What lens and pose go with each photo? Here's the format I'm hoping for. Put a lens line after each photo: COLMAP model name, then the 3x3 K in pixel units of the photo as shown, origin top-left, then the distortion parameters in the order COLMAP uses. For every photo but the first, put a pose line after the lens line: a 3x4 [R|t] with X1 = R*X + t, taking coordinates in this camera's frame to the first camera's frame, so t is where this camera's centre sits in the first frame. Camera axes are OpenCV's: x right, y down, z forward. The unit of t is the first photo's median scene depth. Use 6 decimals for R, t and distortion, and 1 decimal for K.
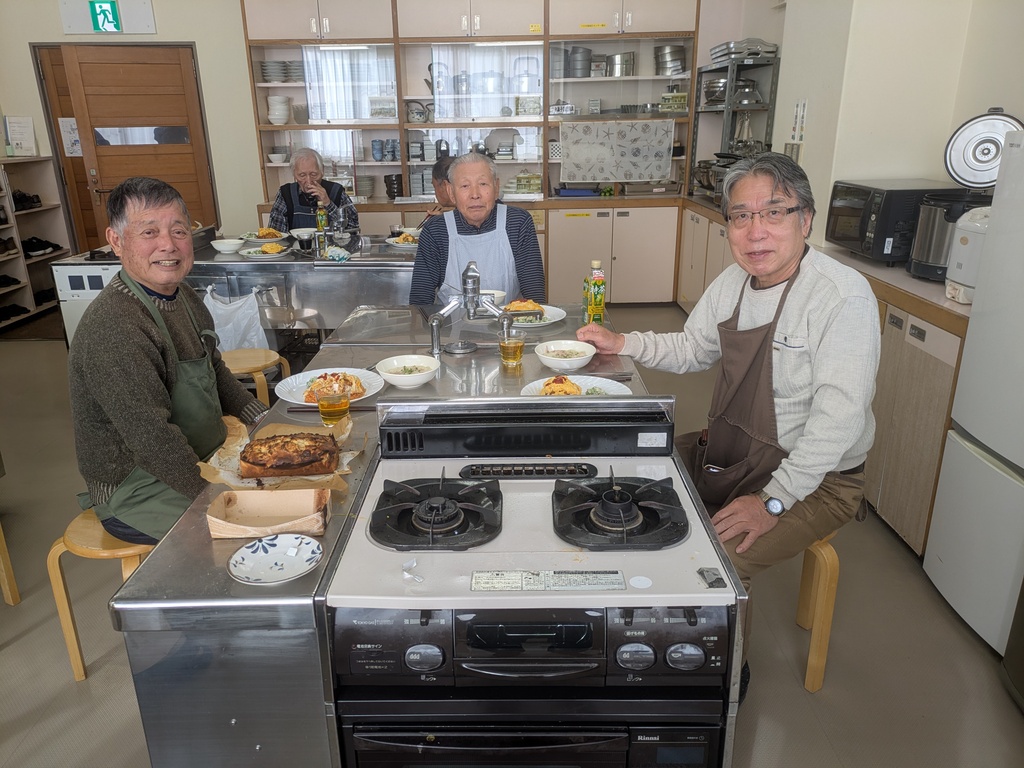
lens RADIAL K [[757.3, 0, 495.1], [0, 757.3, 385.4], [0, 0, 1]] dist [0.042133, -0.024471]
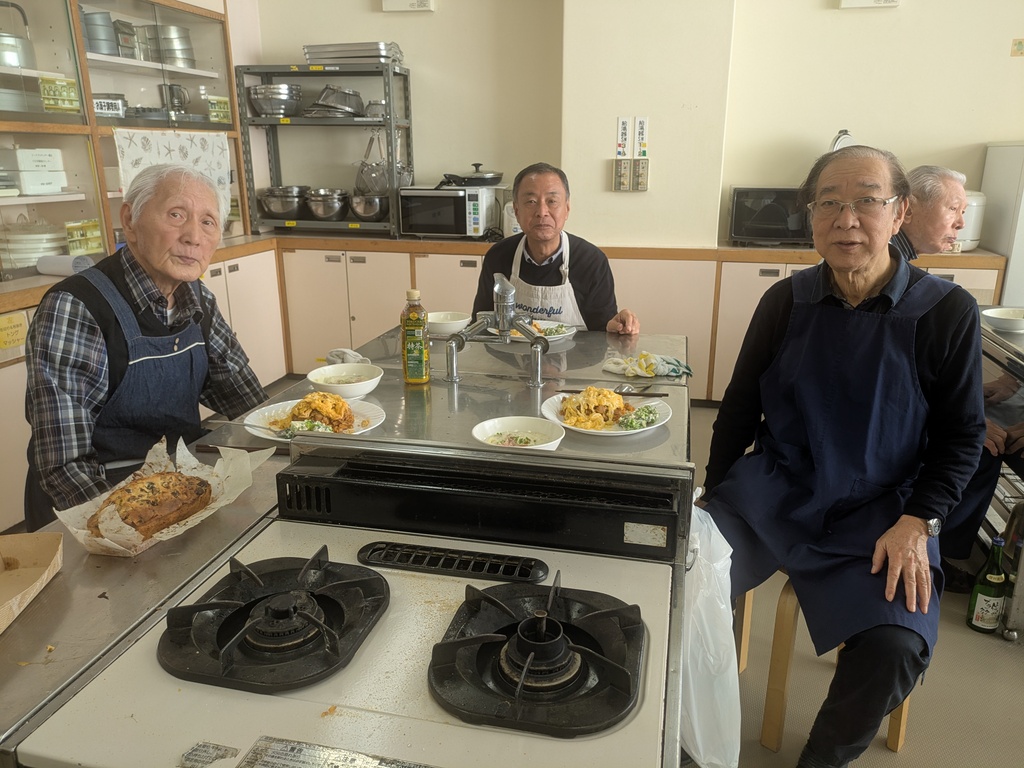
lens RADIAL K [[757.3, 0, 519.2], [0, 757.3, 379.5], [0, 0, 1]] dist [0.042133, -0.024471]
pose [[0.197185, -0.269126, 0.942703, -0.452667], [0.315344, 0.927891, 0.198937, -0.190106], [-0.928265, 0.258048, 0.267834, 0.613261]]
